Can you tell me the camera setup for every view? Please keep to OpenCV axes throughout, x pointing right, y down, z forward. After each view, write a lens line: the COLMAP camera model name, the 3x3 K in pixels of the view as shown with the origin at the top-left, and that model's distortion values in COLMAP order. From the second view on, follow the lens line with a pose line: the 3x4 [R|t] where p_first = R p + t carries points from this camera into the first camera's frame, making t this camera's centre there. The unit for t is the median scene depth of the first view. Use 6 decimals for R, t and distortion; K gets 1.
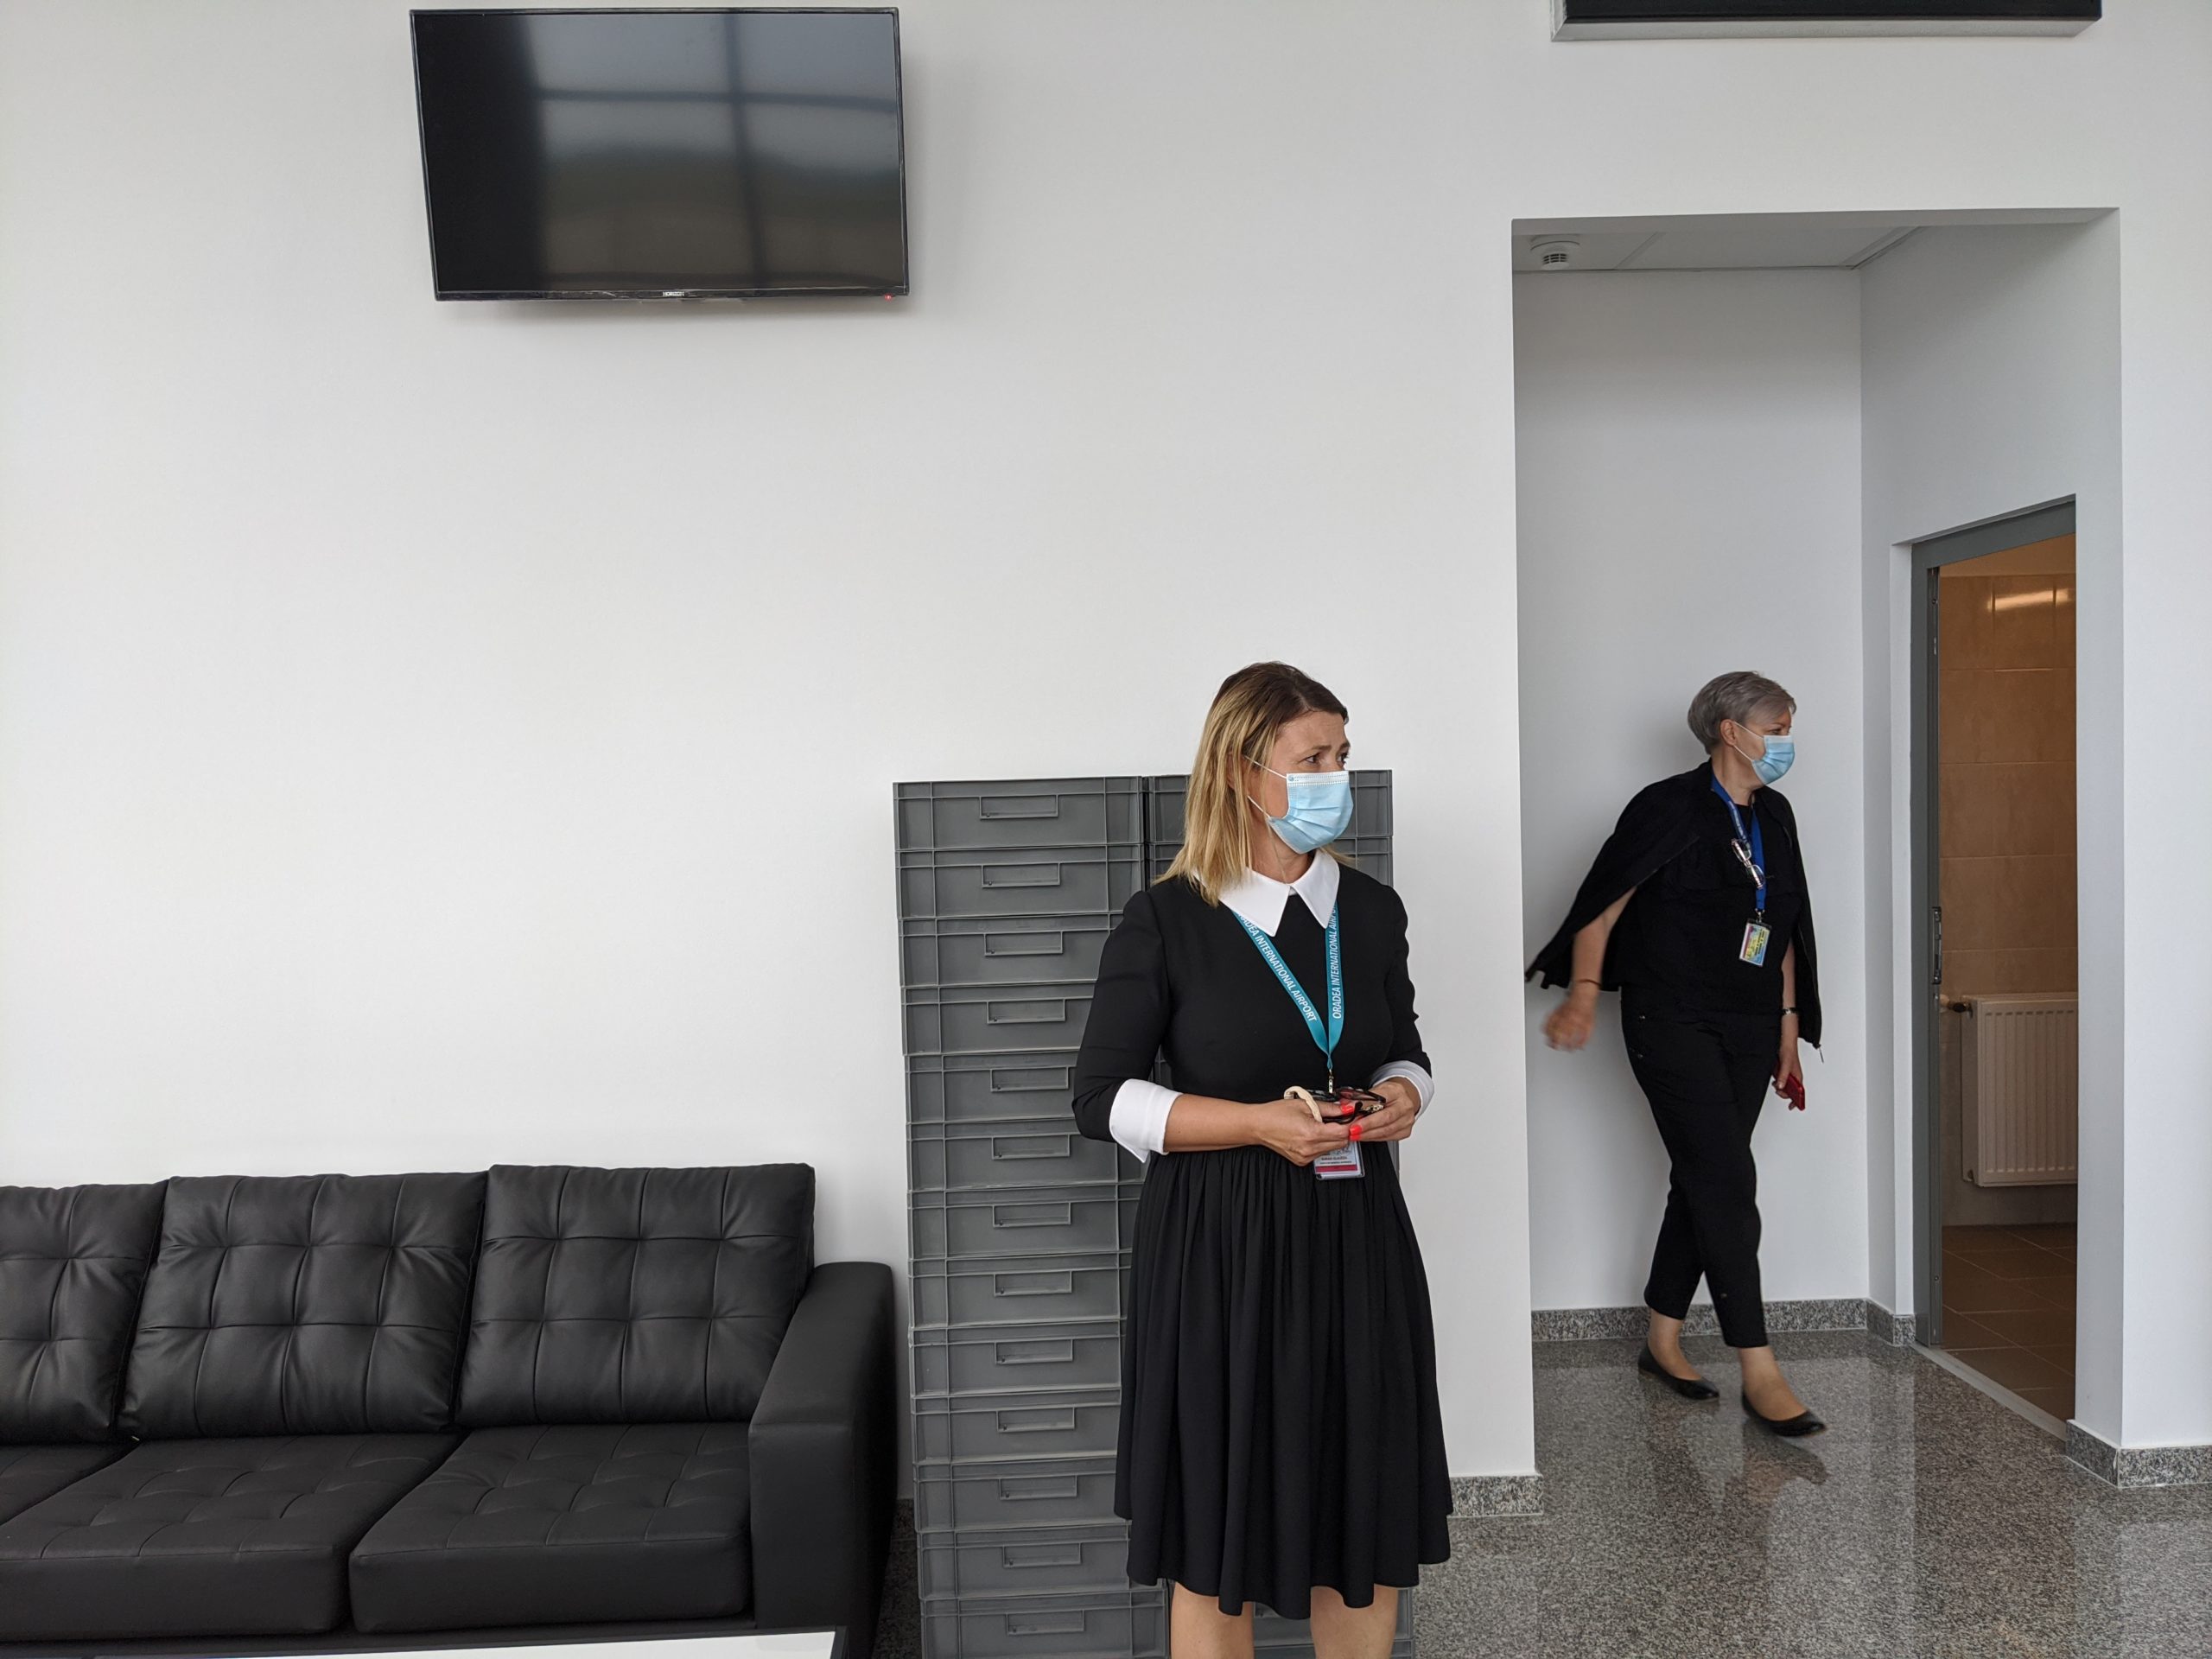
lens RADIAL K [[1753.0, 0, 1069.0], [0, 1753.0, 818.6], [0, 0, 1]] dist [0.055949, -0.085363]
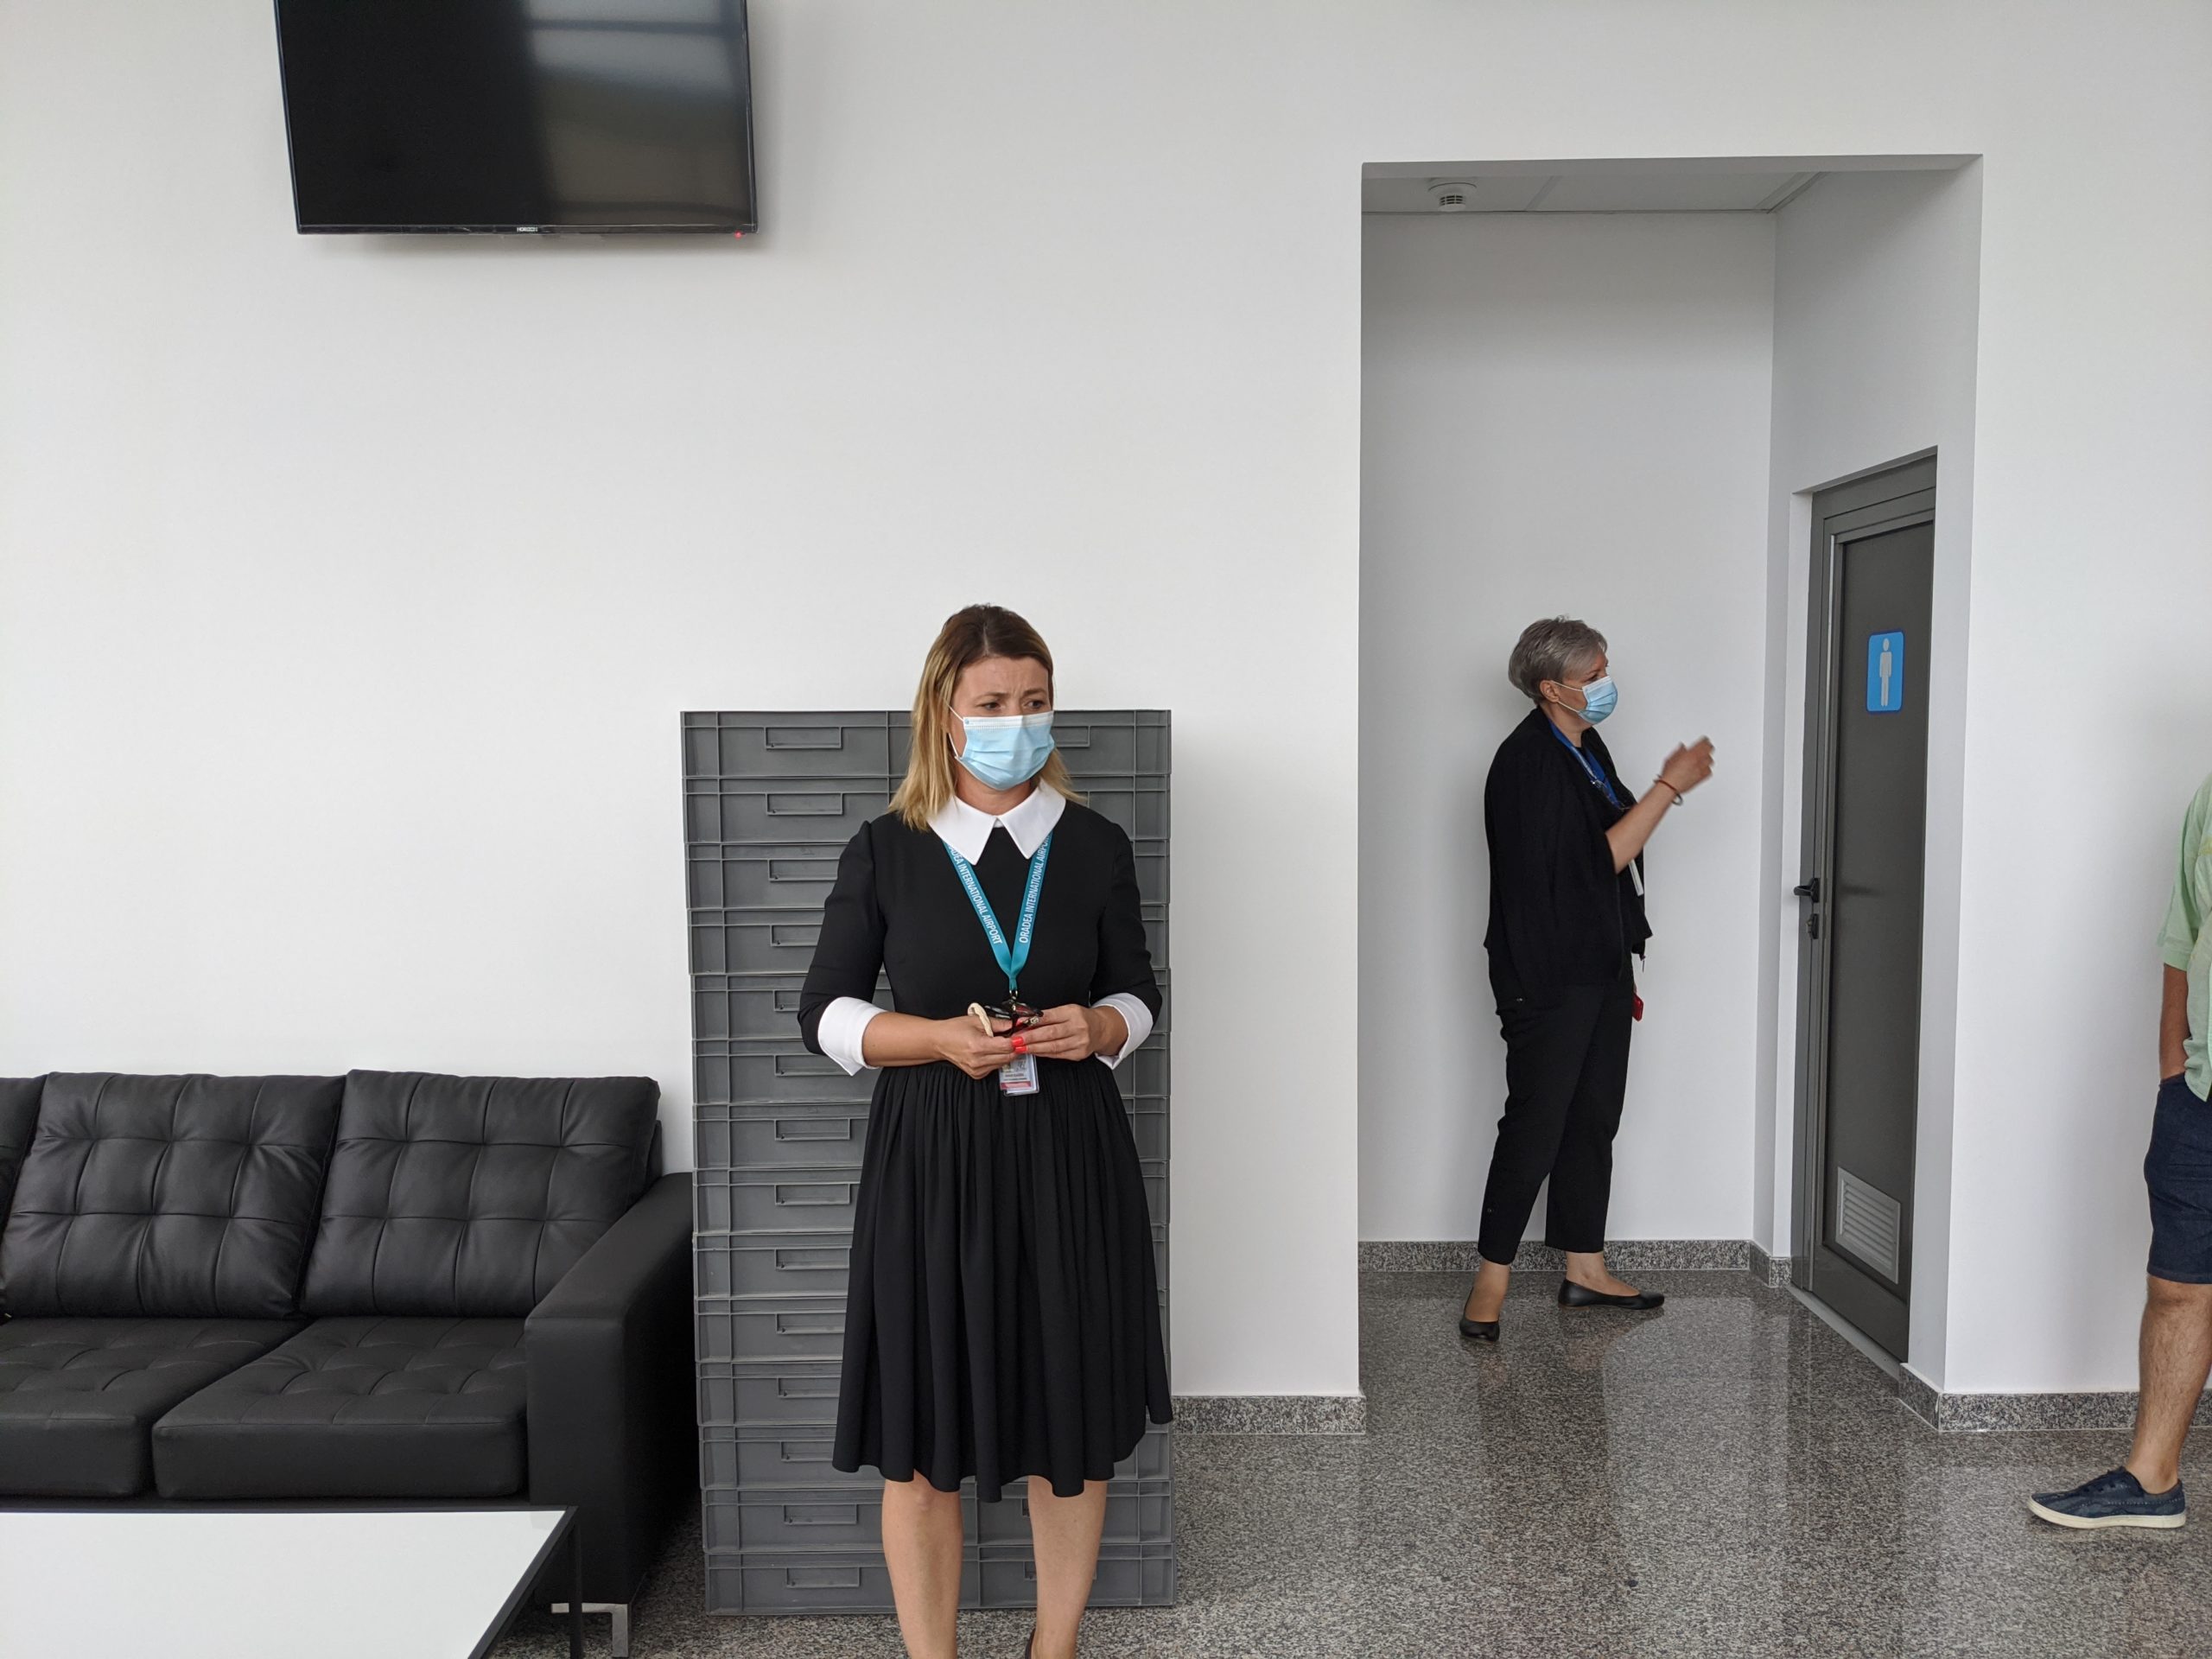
lens RADIAL K [[1753.0, 0, 1101.8], [0, 1753.0, 814.6], [0, 0, 1]] dist [0.055949, -0.085363]
pose [[0.999057, 0.022041, -0.037408, 0.160145], [-0.020704, 0.999146, 0.035758, -0.001558], [0.038164, -0.034950, 0.998660, -0.024345]]
